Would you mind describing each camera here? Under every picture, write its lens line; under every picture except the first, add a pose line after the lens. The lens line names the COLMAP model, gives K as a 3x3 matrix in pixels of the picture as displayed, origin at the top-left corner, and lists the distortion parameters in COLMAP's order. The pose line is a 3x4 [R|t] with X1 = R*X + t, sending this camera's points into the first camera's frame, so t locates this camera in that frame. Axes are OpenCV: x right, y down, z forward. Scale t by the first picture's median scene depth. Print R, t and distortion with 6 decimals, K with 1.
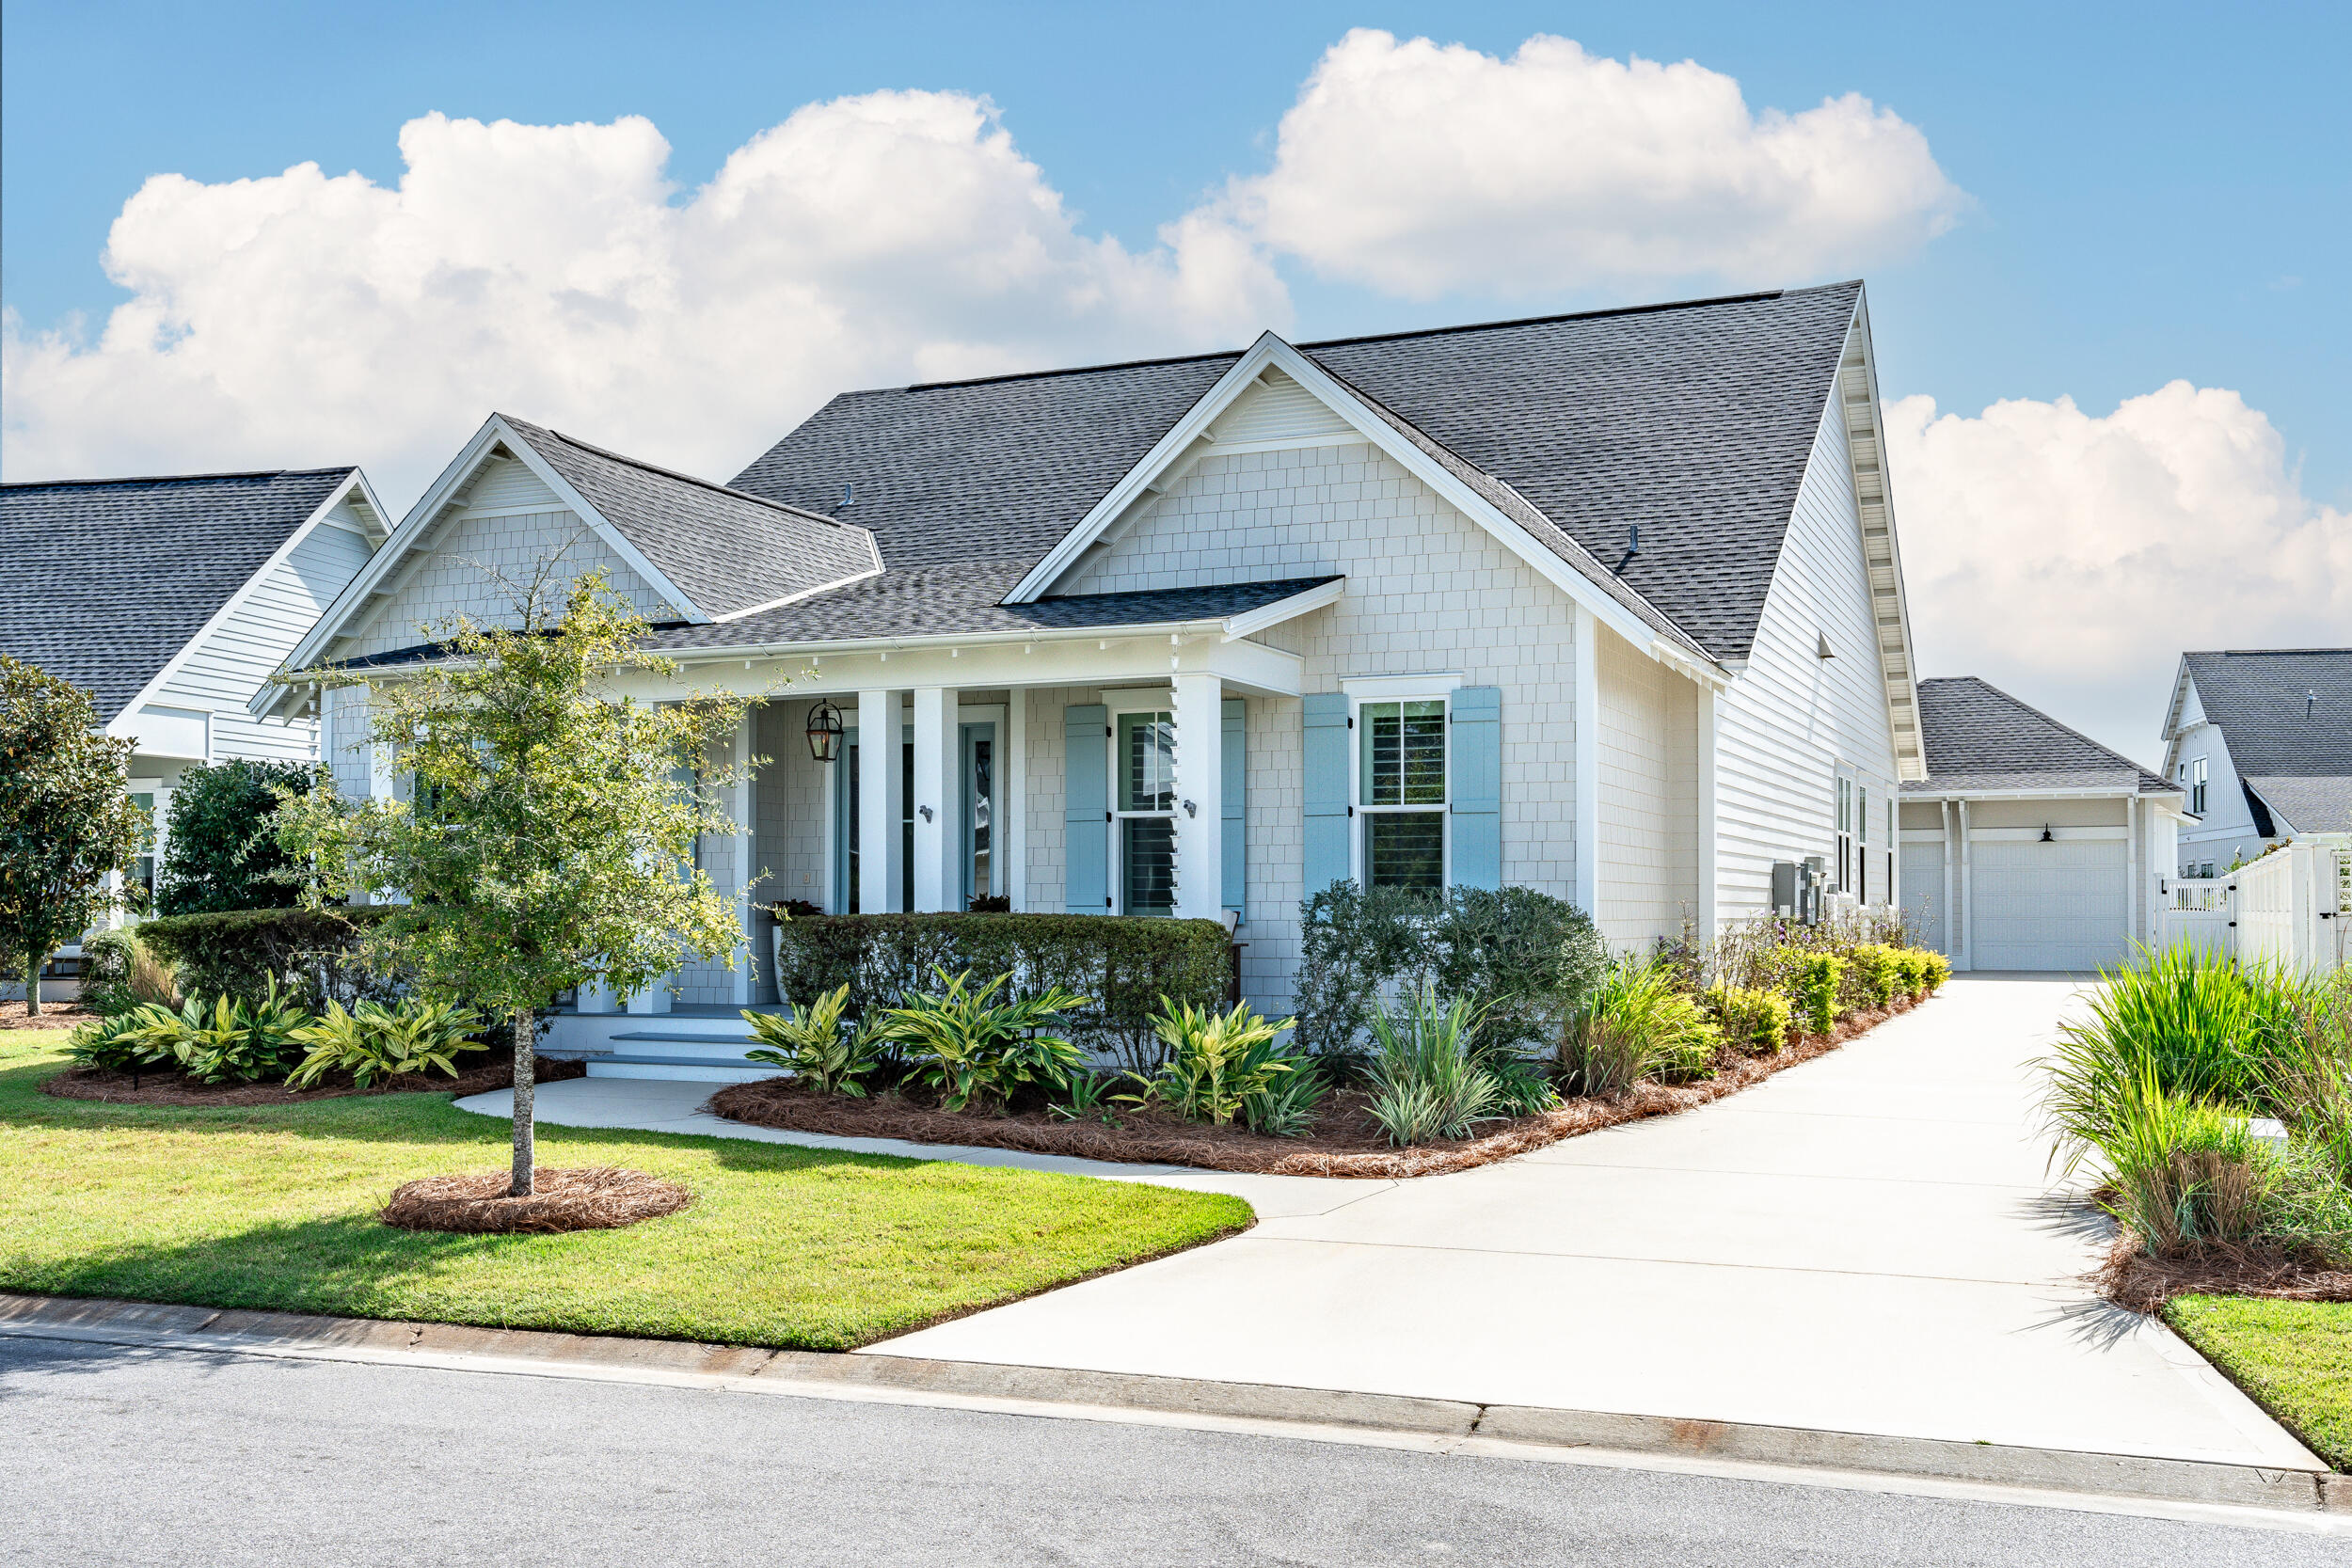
lens RADIAL K [[2336.1, 0, 1119.7], [0, 2336.1, 826.9], [0, 0, 1]] dist [0.027580, 0.007981]
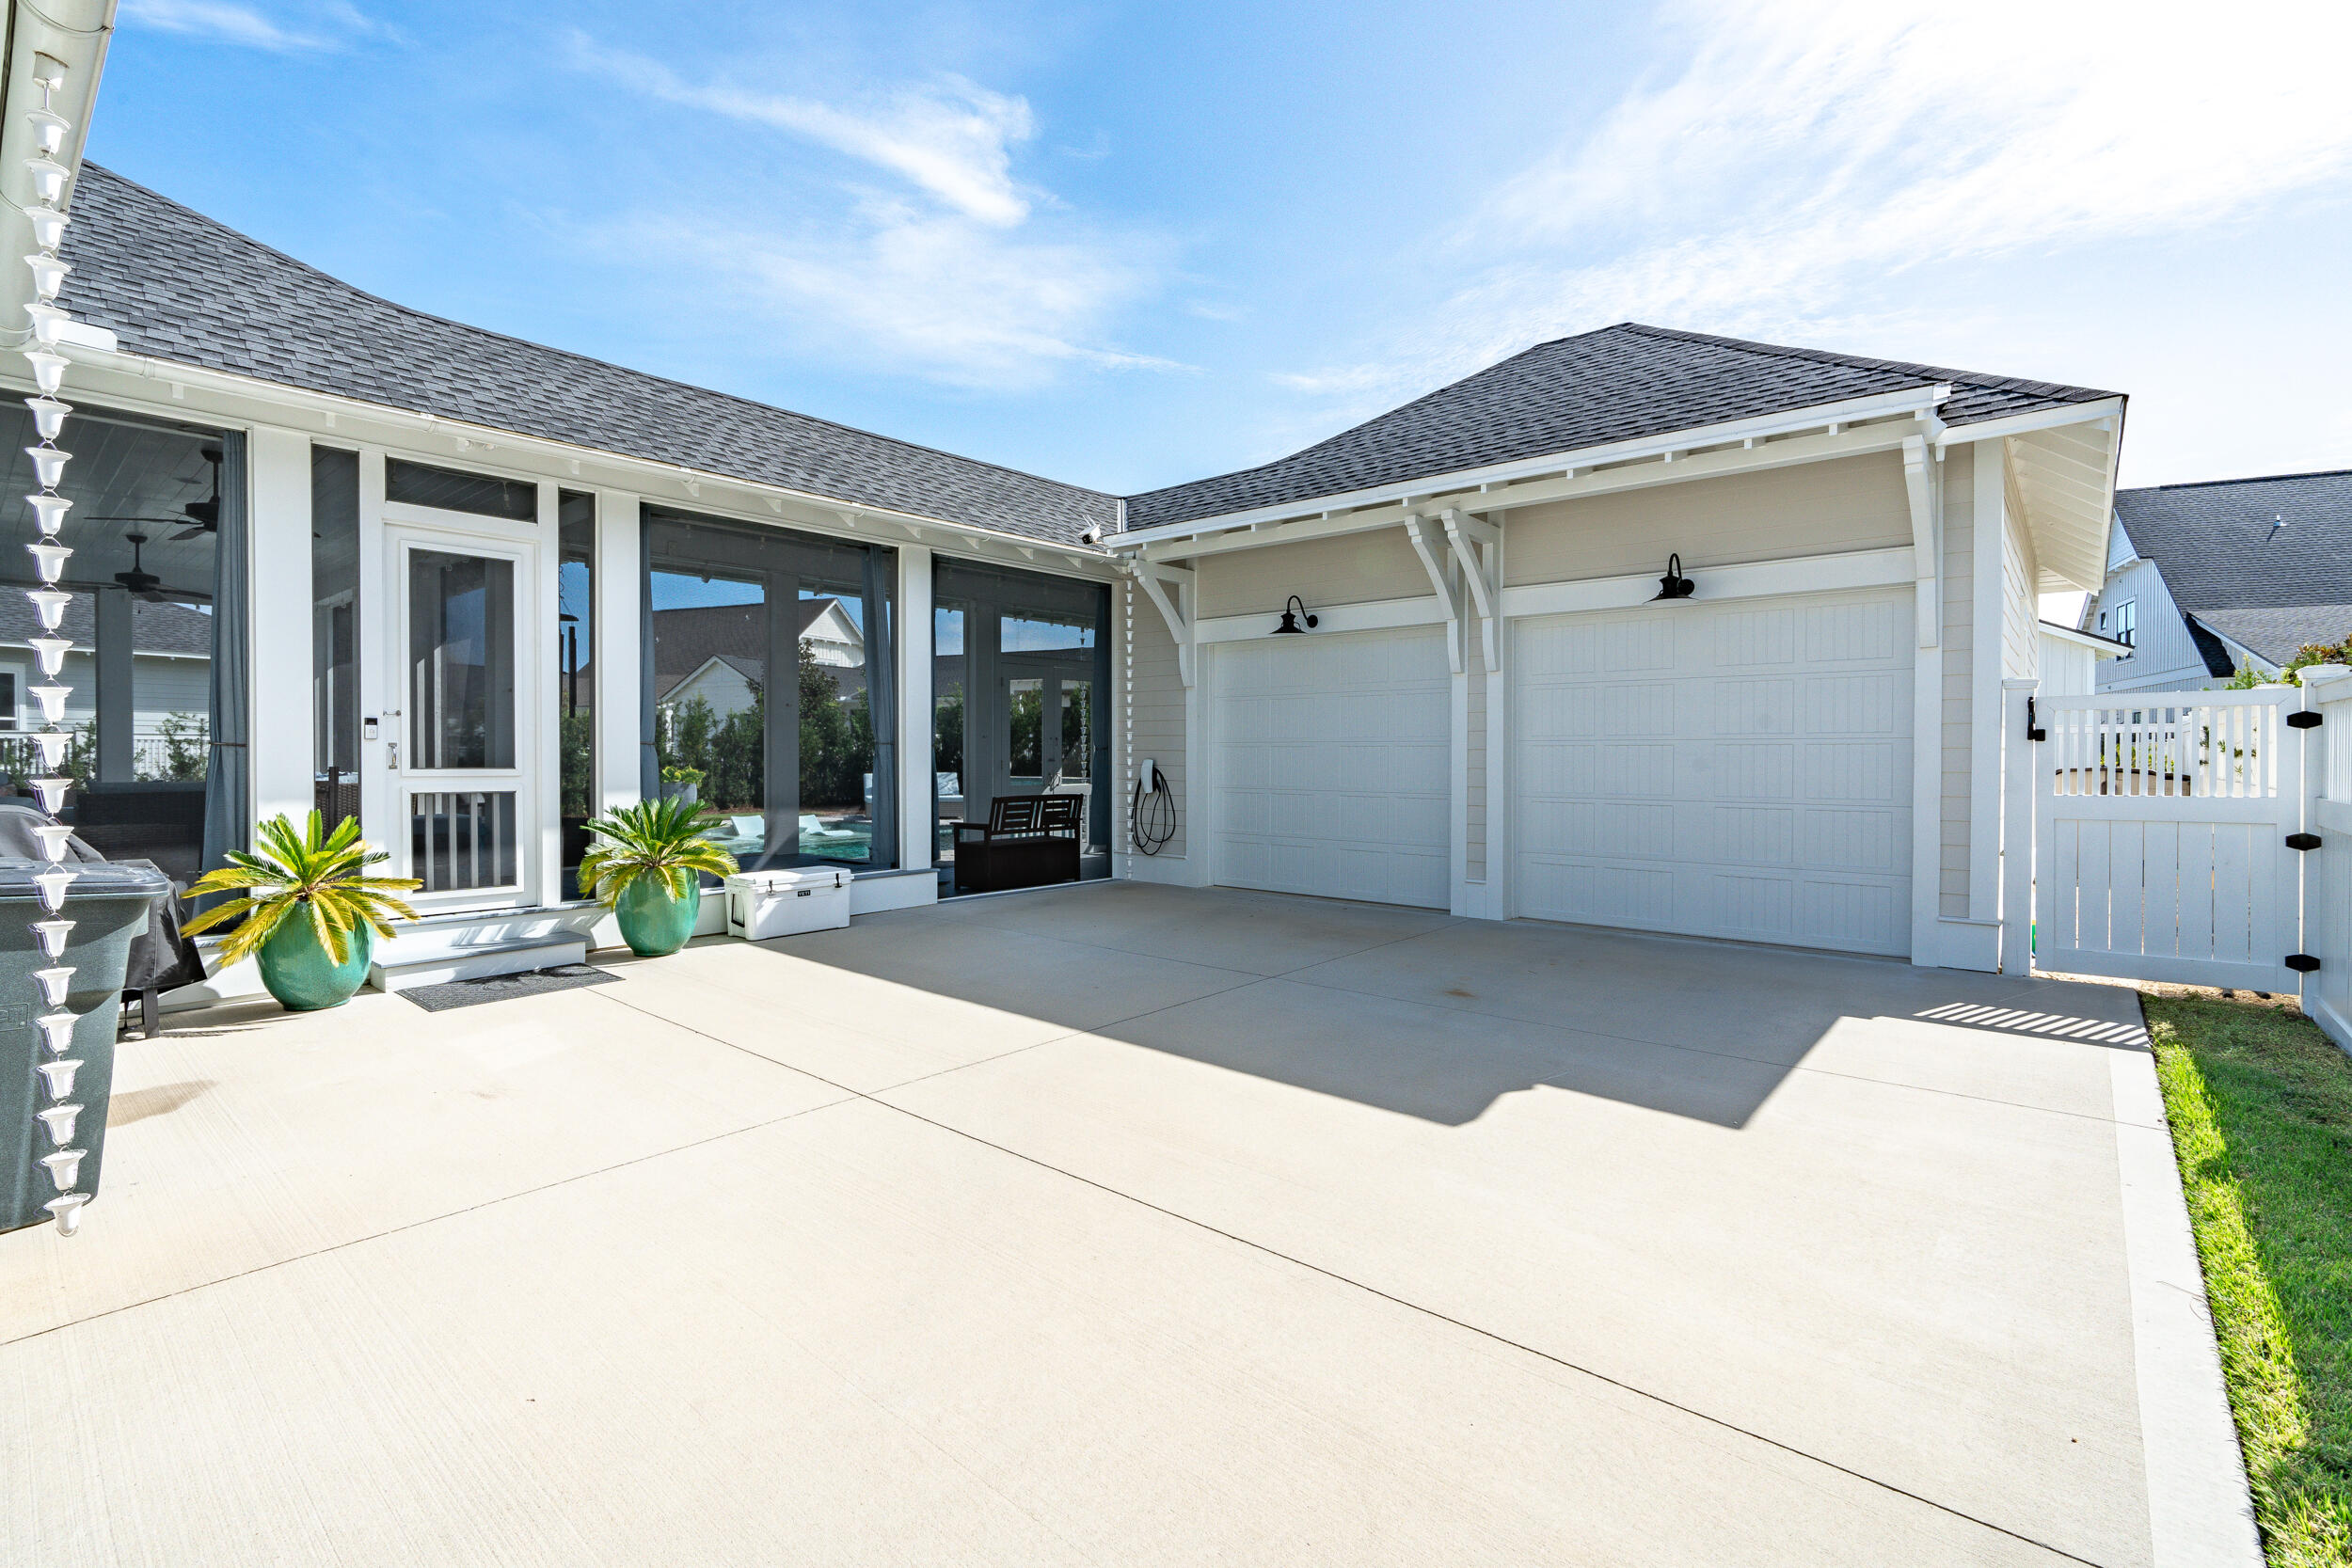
lens RADIAL K [[1064.0, 0, 1188.0], [0, 1064.0, 774.2], [0, 0, 1]] dist [-0.002005, 0.000234]
pose [[0.959813, 0.005426, -0.280586, 0.658294], [0.008673, 0.998762, 0.048984, 0.044316], [0.280505, -0.049449, 0.958578, 1.452762]]
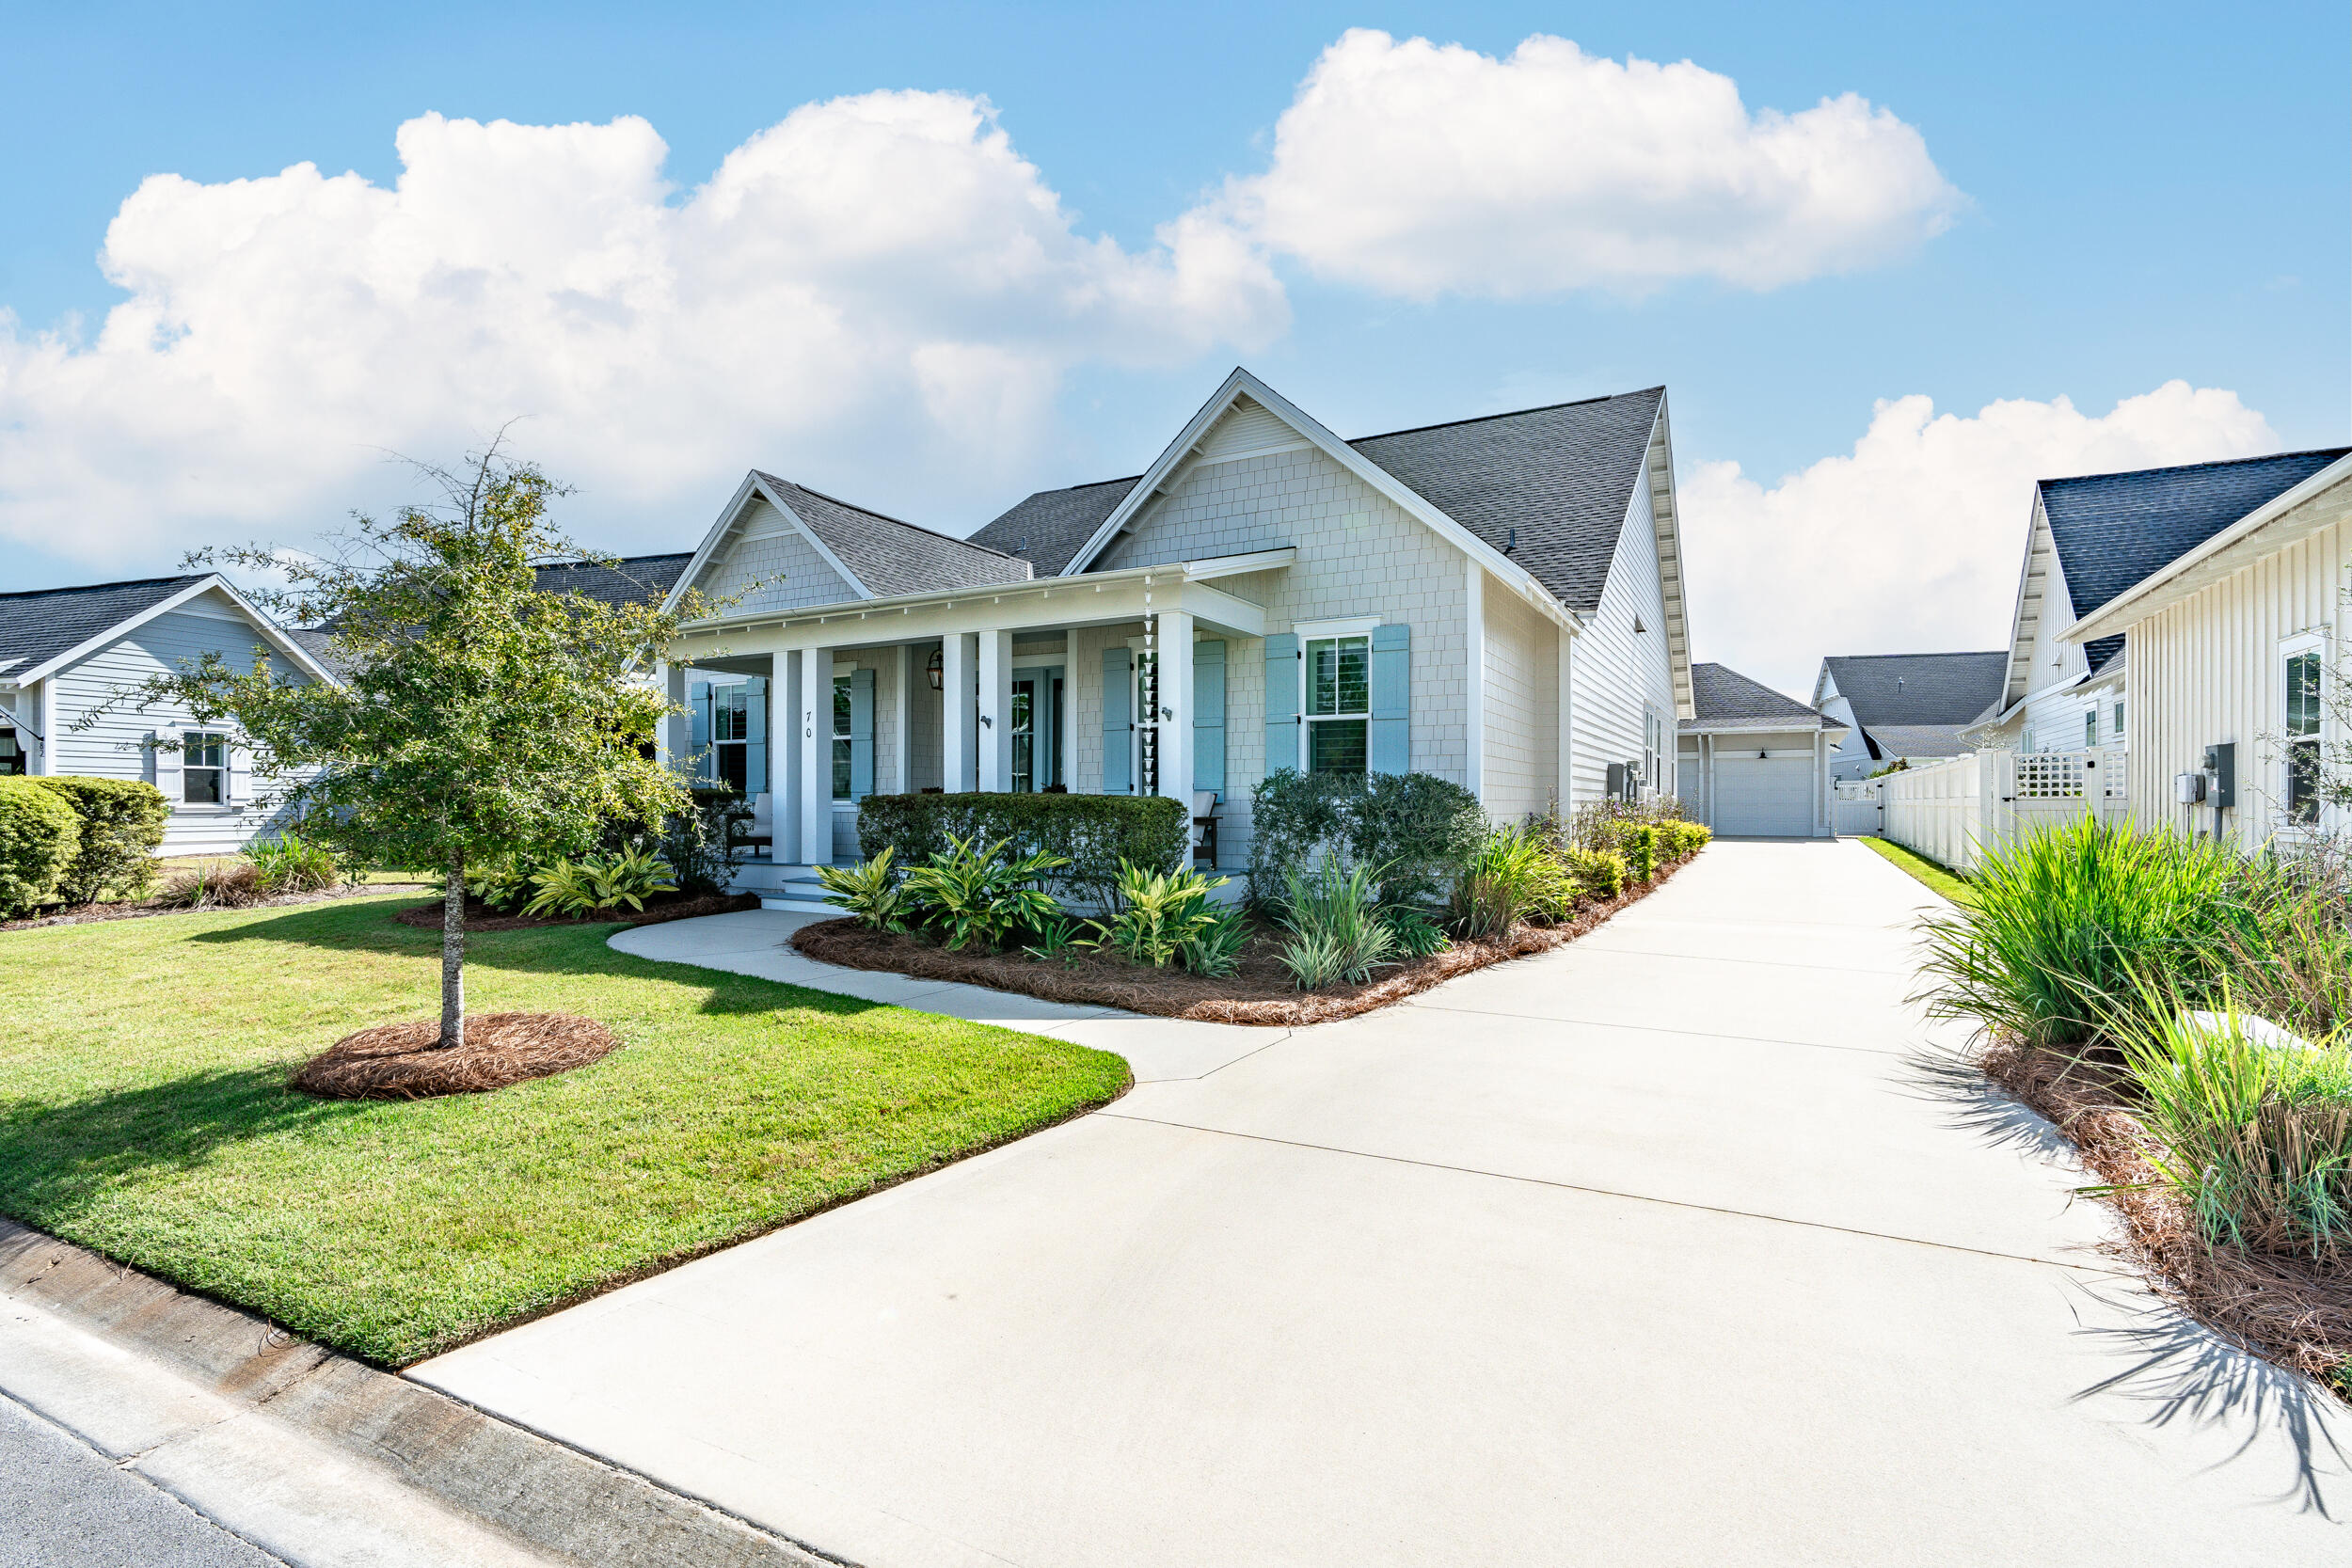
lens RADIAL K [[1071.6, 0, 1181.1], [0, 1071.6, 787.0], [0, 0, 1]] dist [-0.001882, 0.000283]
pose [[0.996571, 0.000507, -0.082739, 0.081322], [0.001135, 0.999804, 0.019790, 0.019751], [0.082732, -0.019816, 0.996375, 0.369479]]
